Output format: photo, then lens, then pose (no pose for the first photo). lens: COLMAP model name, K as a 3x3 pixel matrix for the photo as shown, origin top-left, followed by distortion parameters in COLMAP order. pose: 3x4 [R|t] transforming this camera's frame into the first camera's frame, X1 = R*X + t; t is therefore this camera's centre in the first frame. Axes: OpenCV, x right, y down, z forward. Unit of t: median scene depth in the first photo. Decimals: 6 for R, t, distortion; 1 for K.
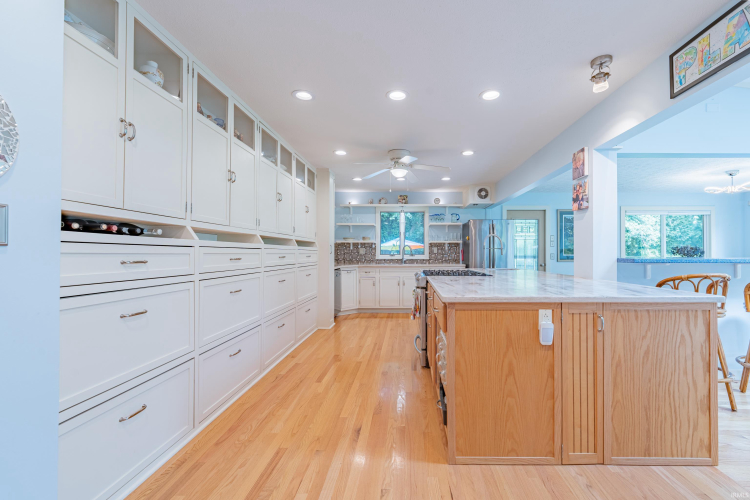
lens RADIAL K [[302.9, 0, 375.0], [0, 302.9, 250.0], [0, 0, 1]] dist [0.000263, -0.000051]
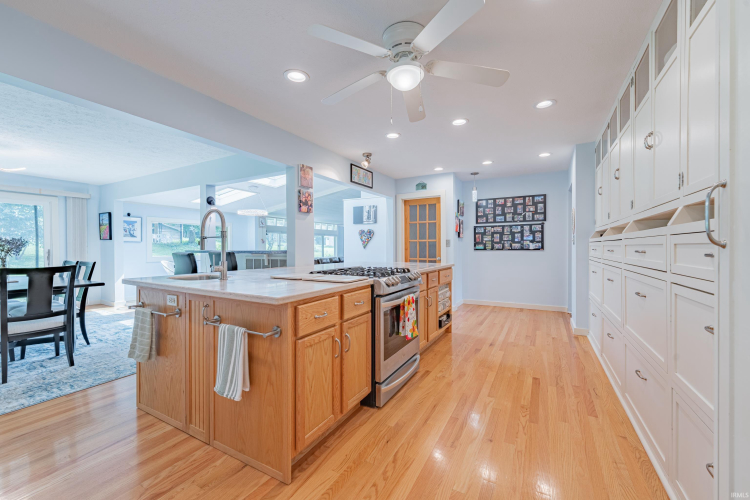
lens RADIAL K [[302.9, 0, 375.0], [0, 302.9, 250.0], [0, 0, 1]] dist [0.000263, -0.000051]
pose [[-0.919213, -0.003157, 0.393748, -0.091134], [-0.003650, 0.999993, -0.000503, 0.024518], [-0.393744, -0.001900, -0.919218, 2.102538]]
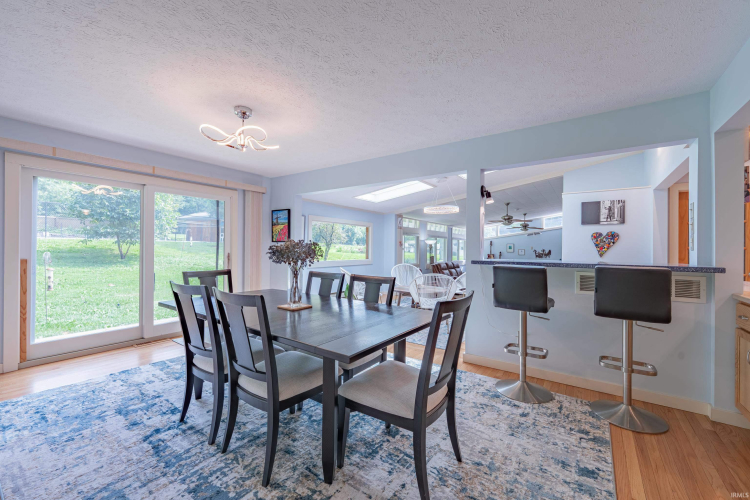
lens RADIAL K [[305.9, 0, 374.9], [0, 305.9, 247.2], [0, 0, 1]] dist [-0.000763, 0.000001]
pose [[-0.873330, -0.009710, 0.487033, 1.188530], [-0.018127, 0.999757, -0.012573, 0.002349], [-0.486792, -0.019809, -0.873293, 2.196894]]
